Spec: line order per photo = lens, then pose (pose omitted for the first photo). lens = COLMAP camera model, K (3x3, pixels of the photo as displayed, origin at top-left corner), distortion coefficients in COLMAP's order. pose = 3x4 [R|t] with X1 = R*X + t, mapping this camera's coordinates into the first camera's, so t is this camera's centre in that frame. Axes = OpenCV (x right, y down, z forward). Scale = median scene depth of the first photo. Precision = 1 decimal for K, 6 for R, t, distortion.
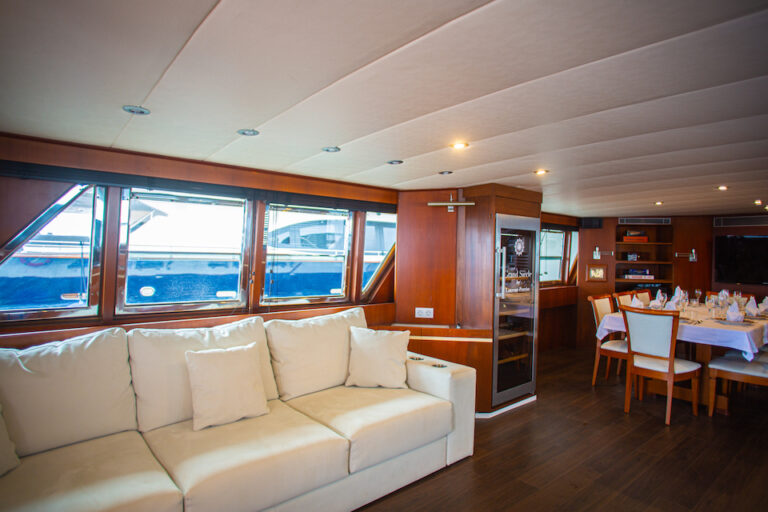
lens RADIAL K [[436.1, 0, 389.6], [0, 436.1, 255.7], [0, 0, 1]] dist [-0.008643, 0.003186]
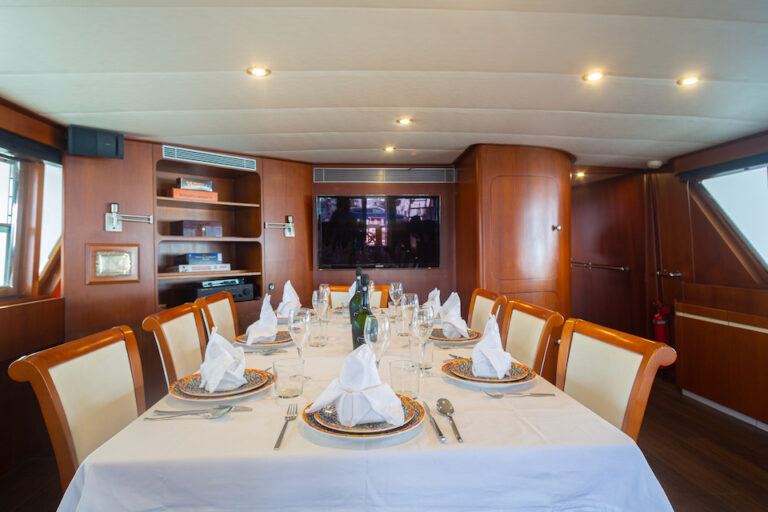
lens RADIAL K [[436.1, 0, 384.1], [0, 436.1, 253.4], [0, 0, 1]] dist [-0.008643, 0.003186]
pose [[0.590762, -0.024576, 0.806471, 0.287166], [0.023204, 0.999640, 0.013465, 0.030120], [-0.806512, 0.010758, 0.591120, 0.530891]]
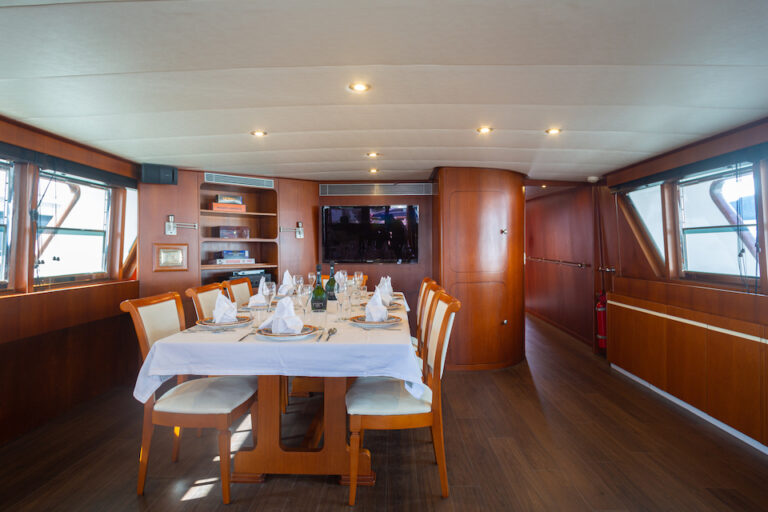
lens RADIAL K [[436.1, 0, 391.0], [0, 436.1, 254.2], [0, 0, 1]] dist [-0.008643, 0.003186]
pose [[0.663945, -0.025955, 0.747331, 0.221525], [0.019459, 0.999659, 0.017430, 0.030581], [-0.747528, 0.002970, 0.664223, 0.357061]]
